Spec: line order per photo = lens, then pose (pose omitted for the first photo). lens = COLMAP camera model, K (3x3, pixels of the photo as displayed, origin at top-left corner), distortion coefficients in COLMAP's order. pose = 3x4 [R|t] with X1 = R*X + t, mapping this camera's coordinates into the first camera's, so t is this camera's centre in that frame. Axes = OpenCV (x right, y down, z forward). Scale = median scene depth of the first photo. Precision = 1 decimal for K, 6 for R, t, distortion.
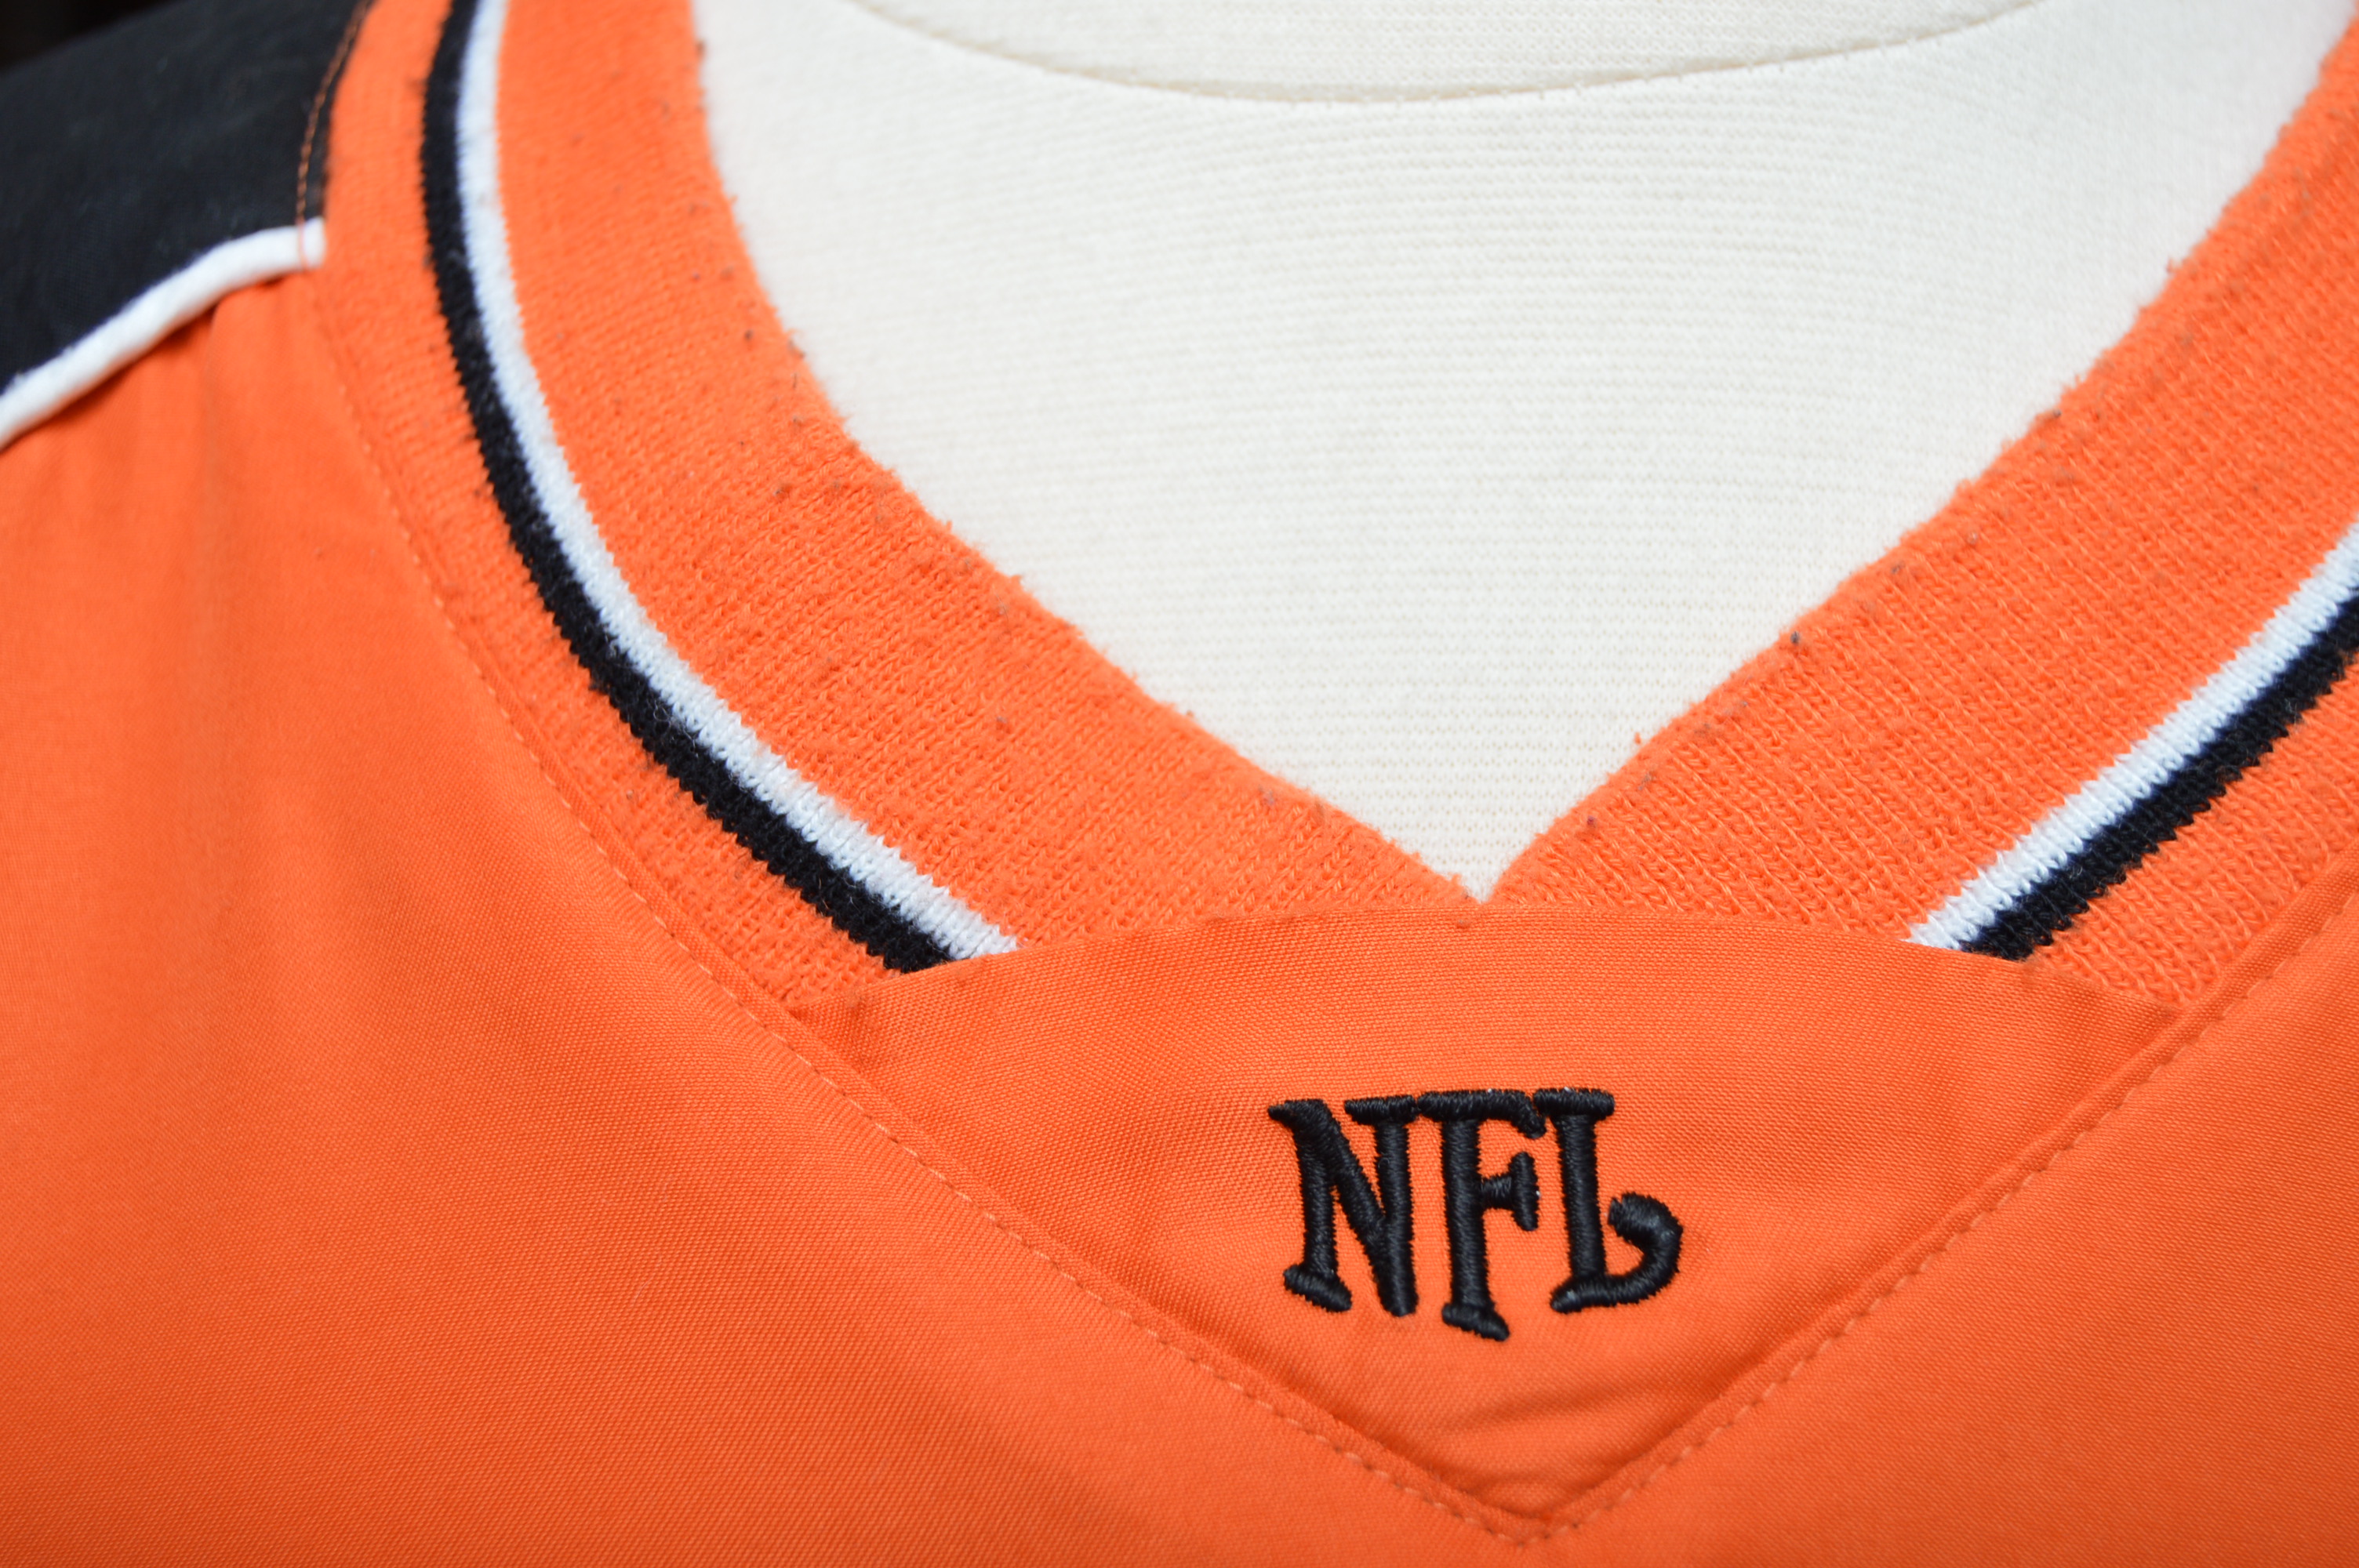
lens RADIAL K [[3323.3, 0, 1179.5], [0, 3323.3, 784.0], [0, 0, 1]] dist [-0.042752, -0.096438]
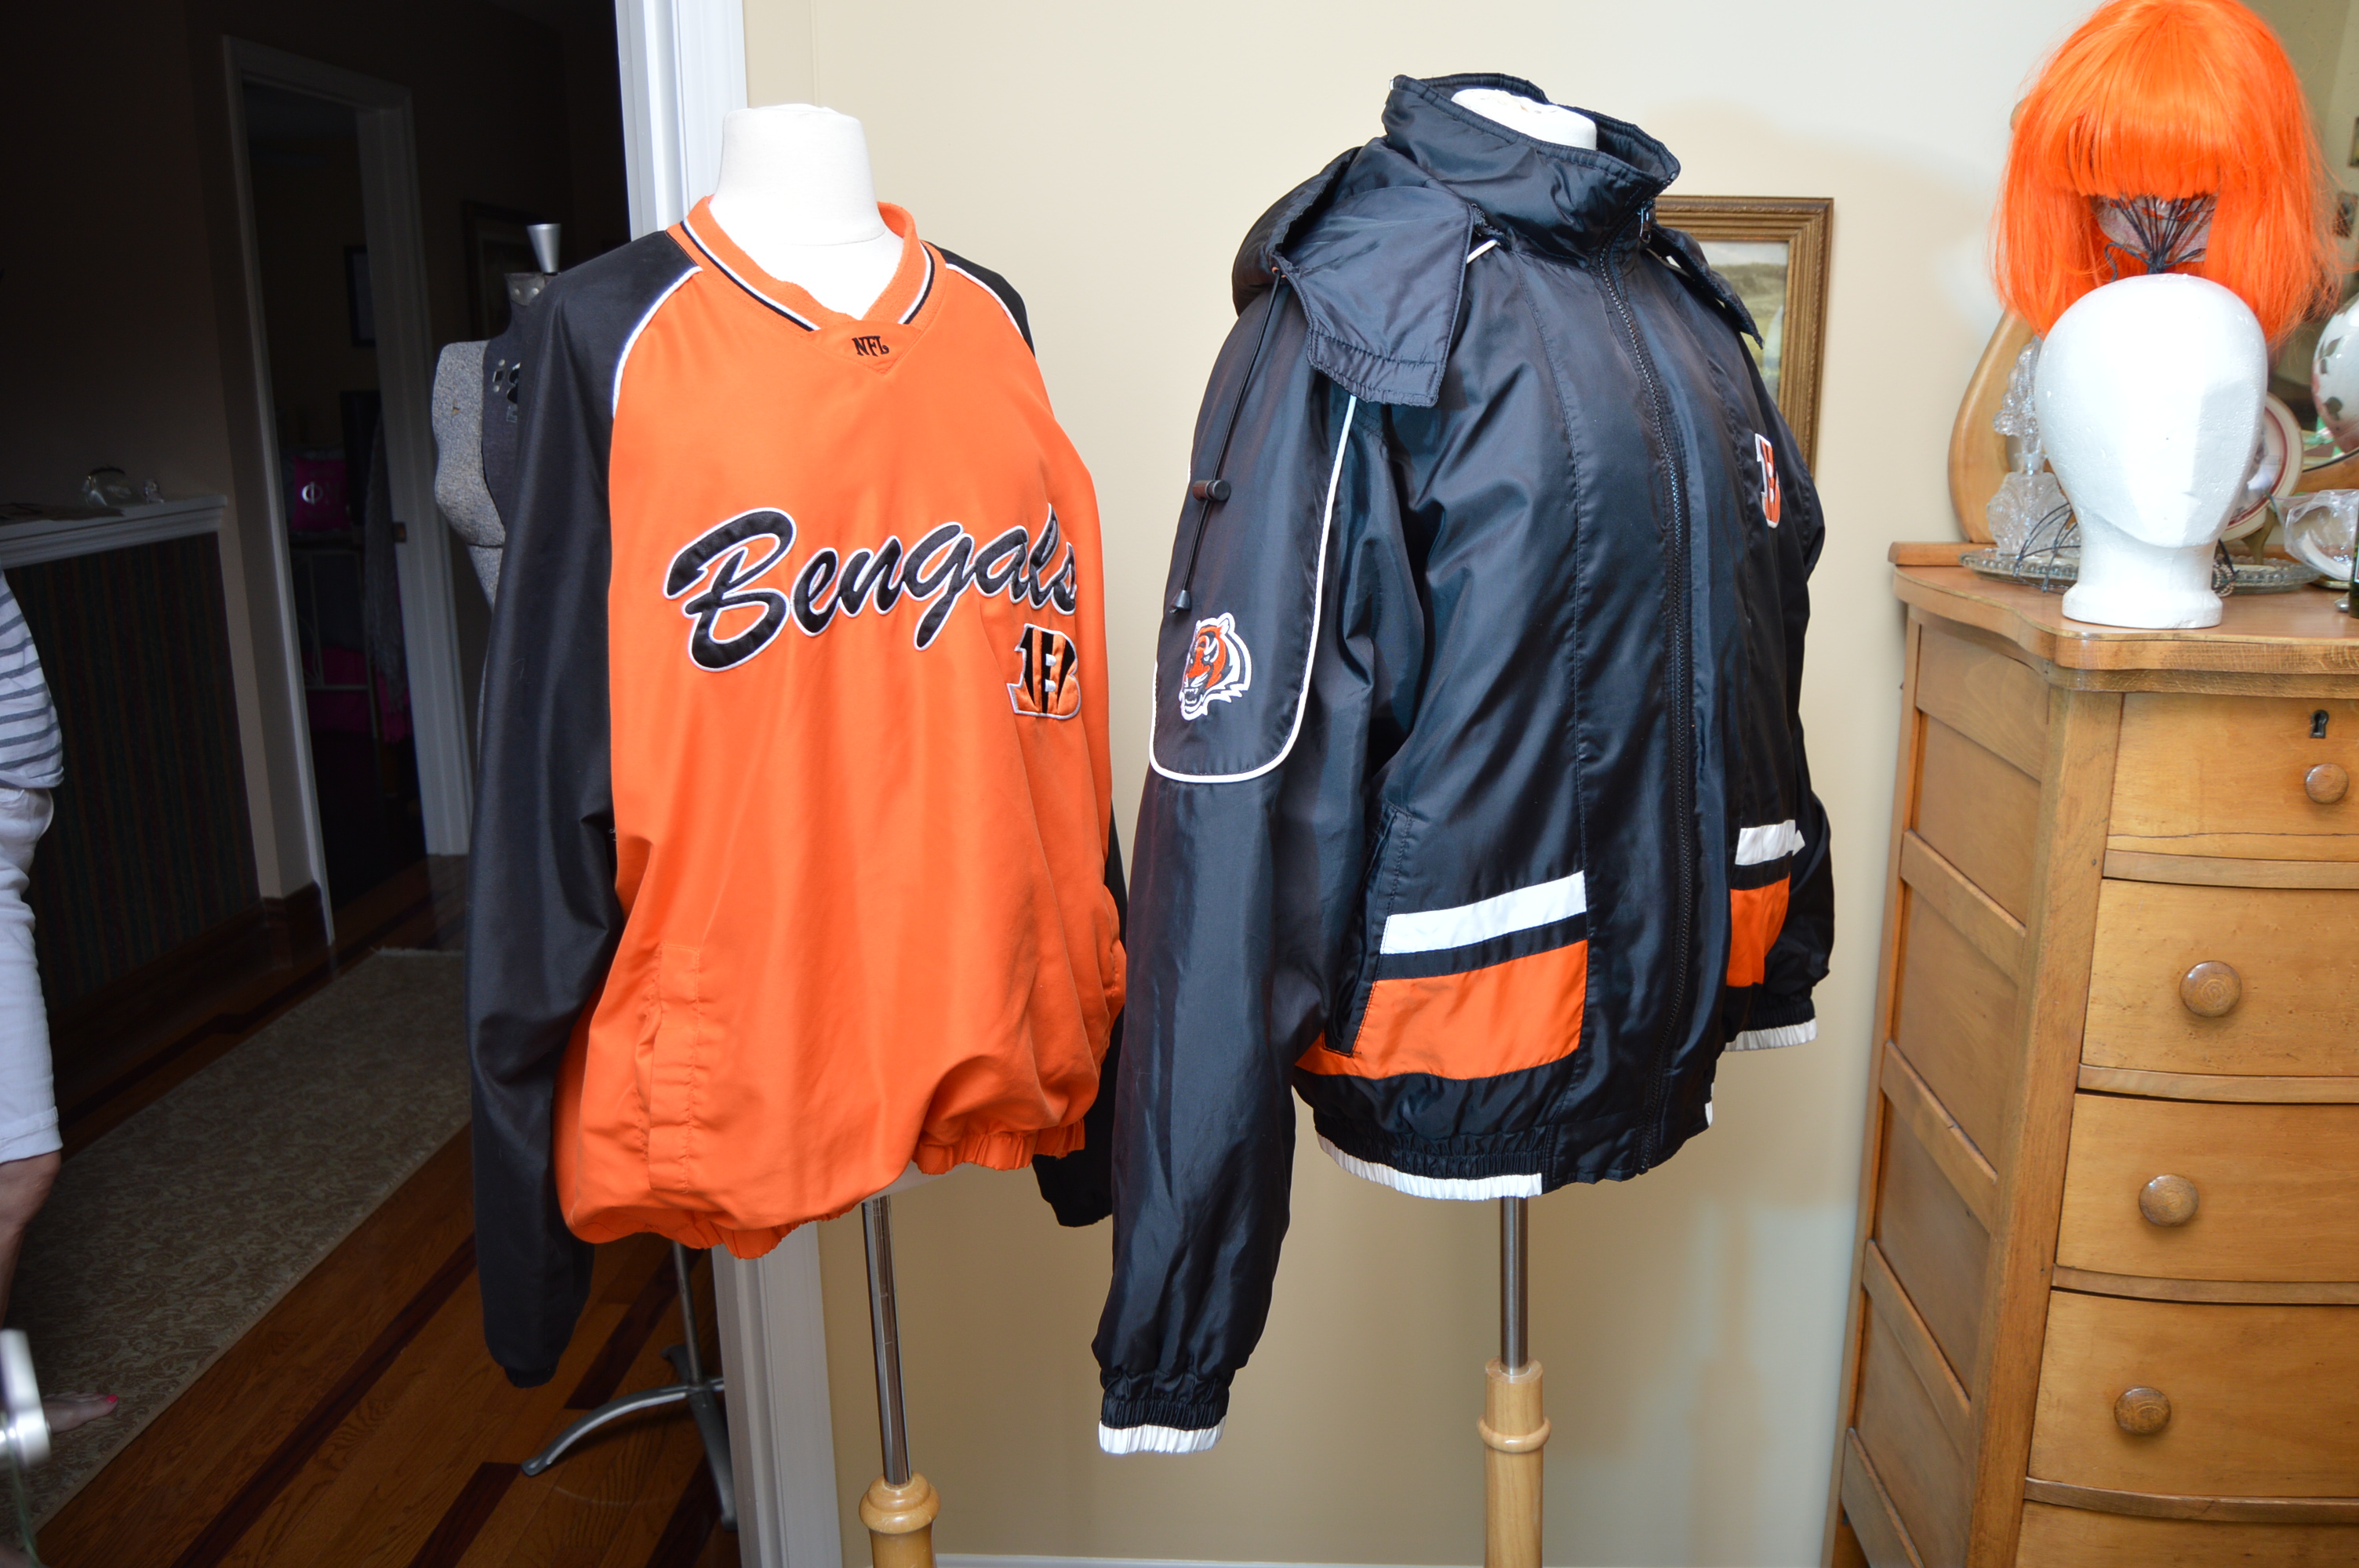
lens RADIAL K [[1888.8, 0, 1179.5], [0, 1888.8, 784.0], [0, 0, 1]] dist [-0.086927, -0.001197]
pose [[0.764765, -0.181950, 0.618084, -2.951182], [0.180631, 0.981374, 0.065396, 1.217304], [-0.618471, 0.061633, 0.783387, -3.994763]]
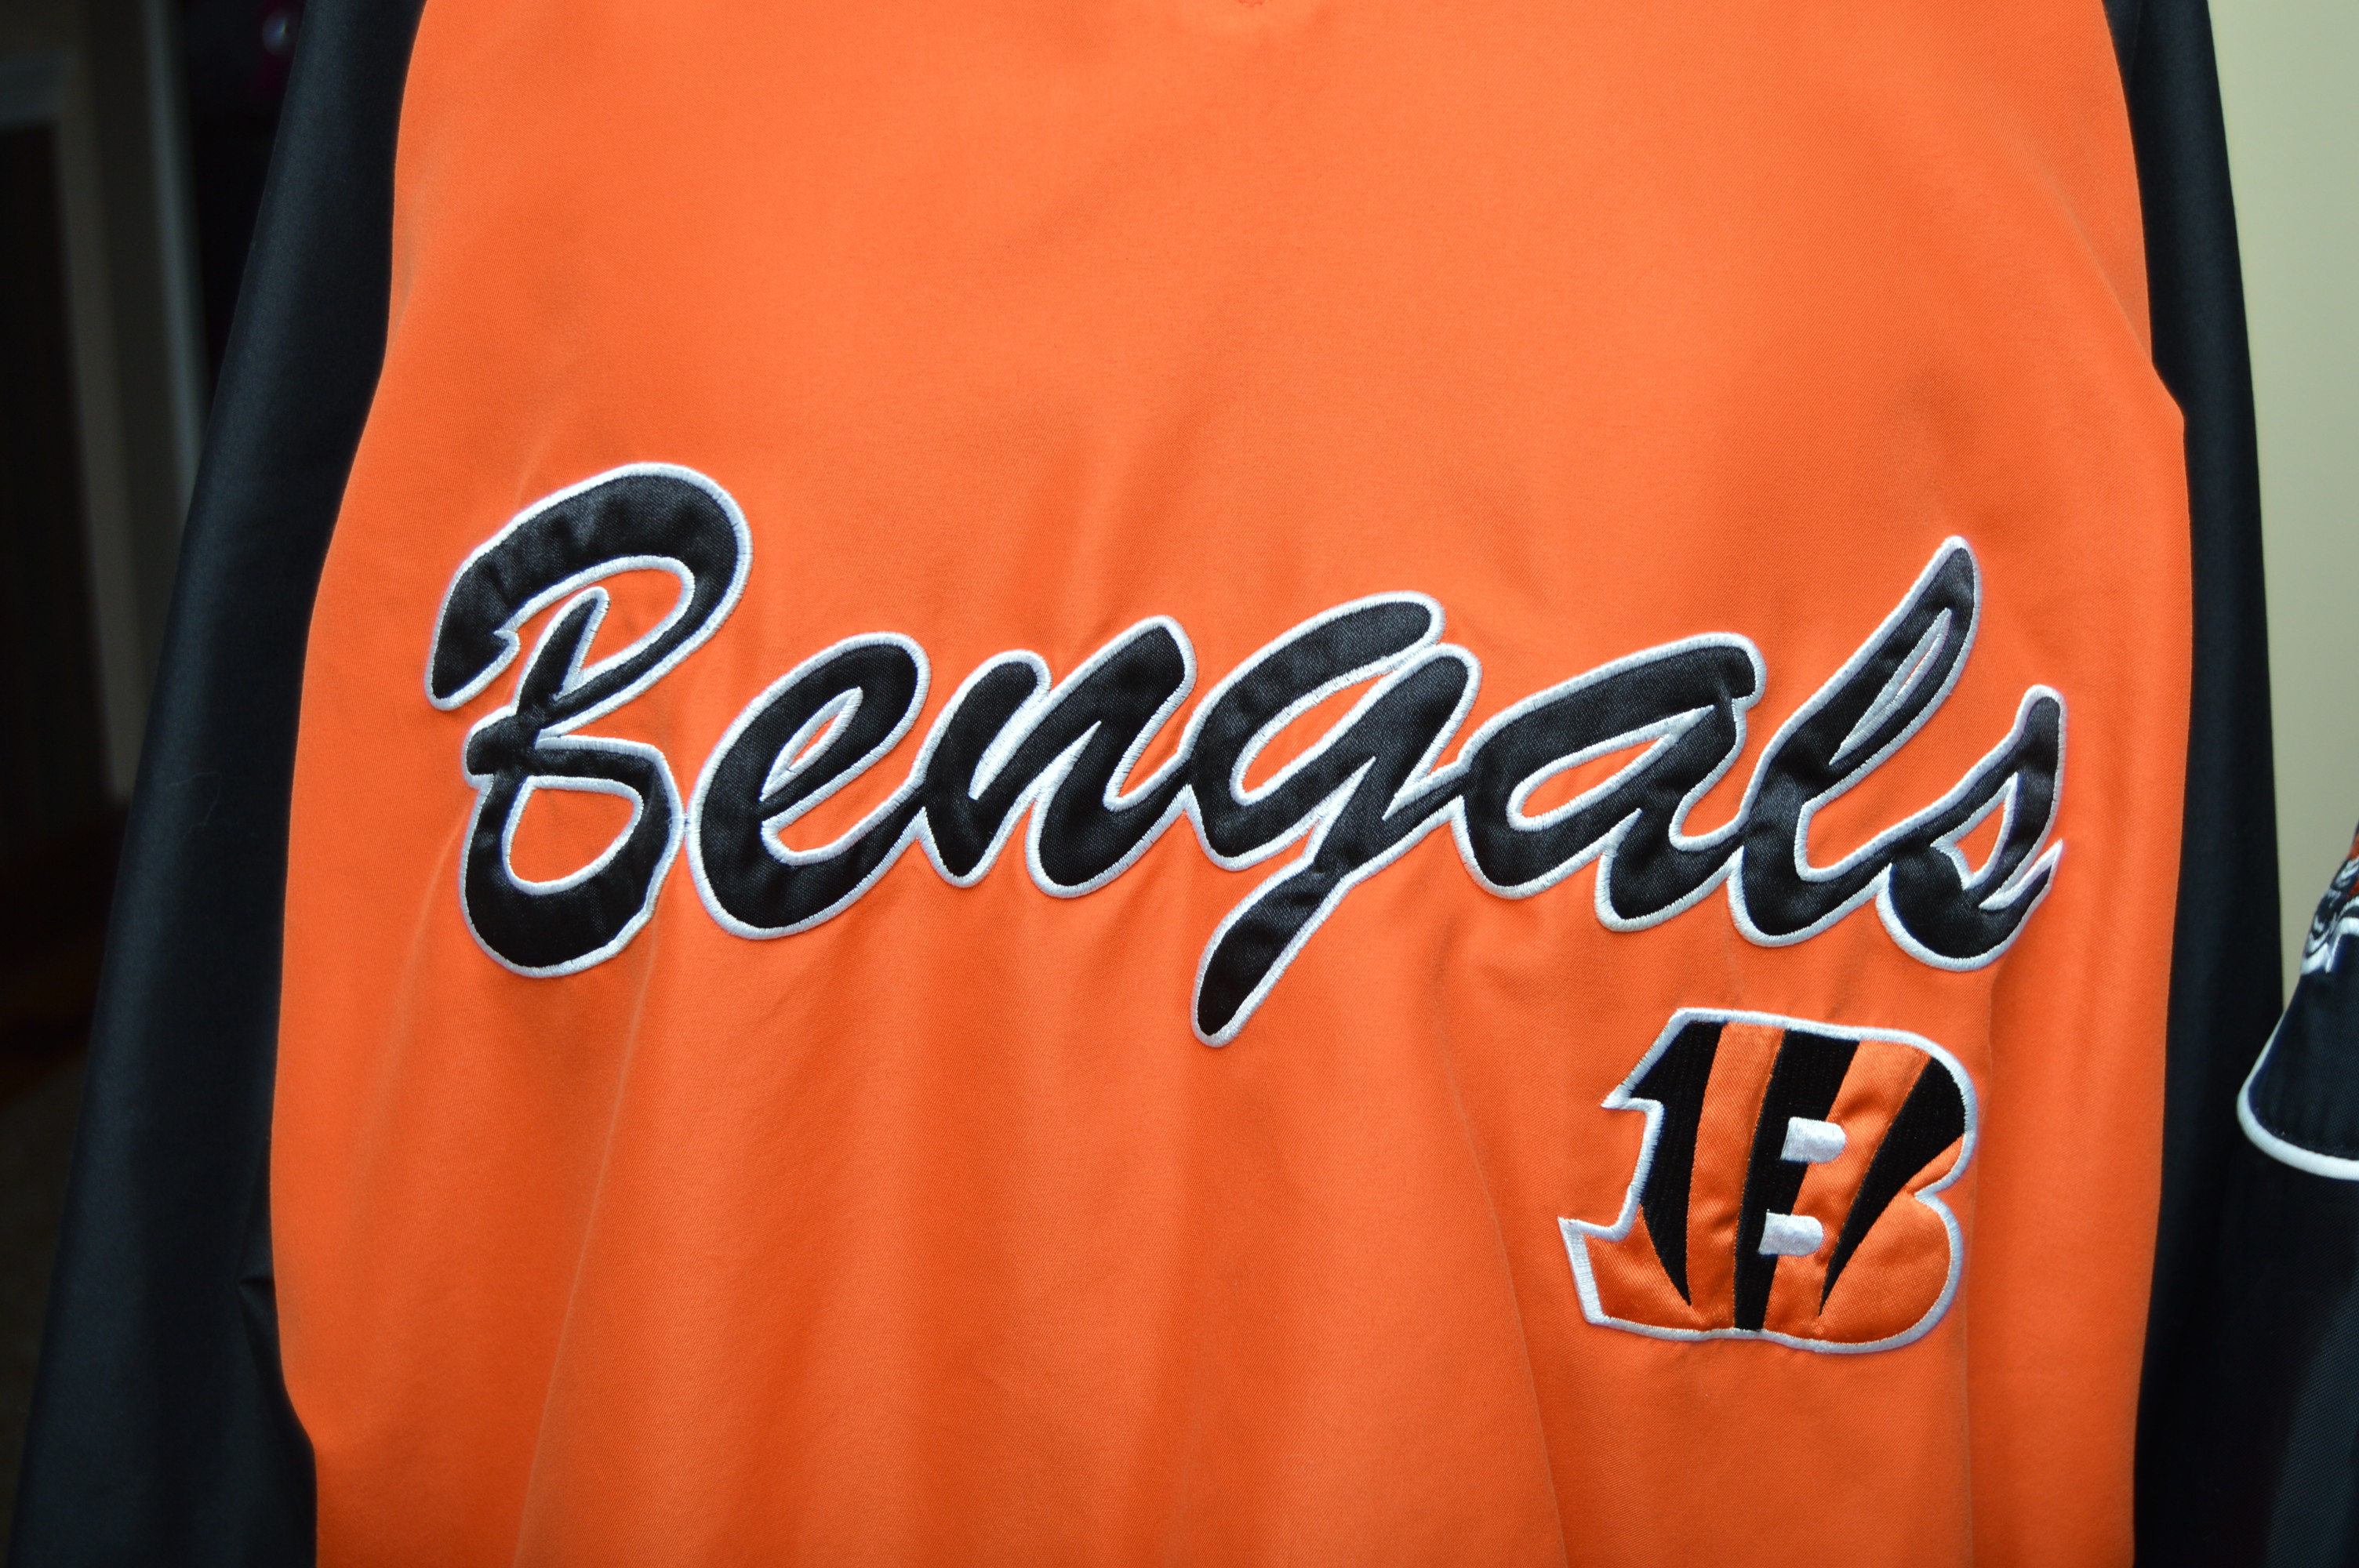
lens RADIAL K [[3117.4, 0, 1179.5], [0, 3117.4, 784.0], [0, 0, 1]] dist [-0.007911, -0.006522]
pose [[0.999923, -0.011839, -0.003638, 0.039144], [0.012071, 0.997306, 0.072352, 0.655662], [0.002771, -0.072391, 0.997372, -1.590908]]
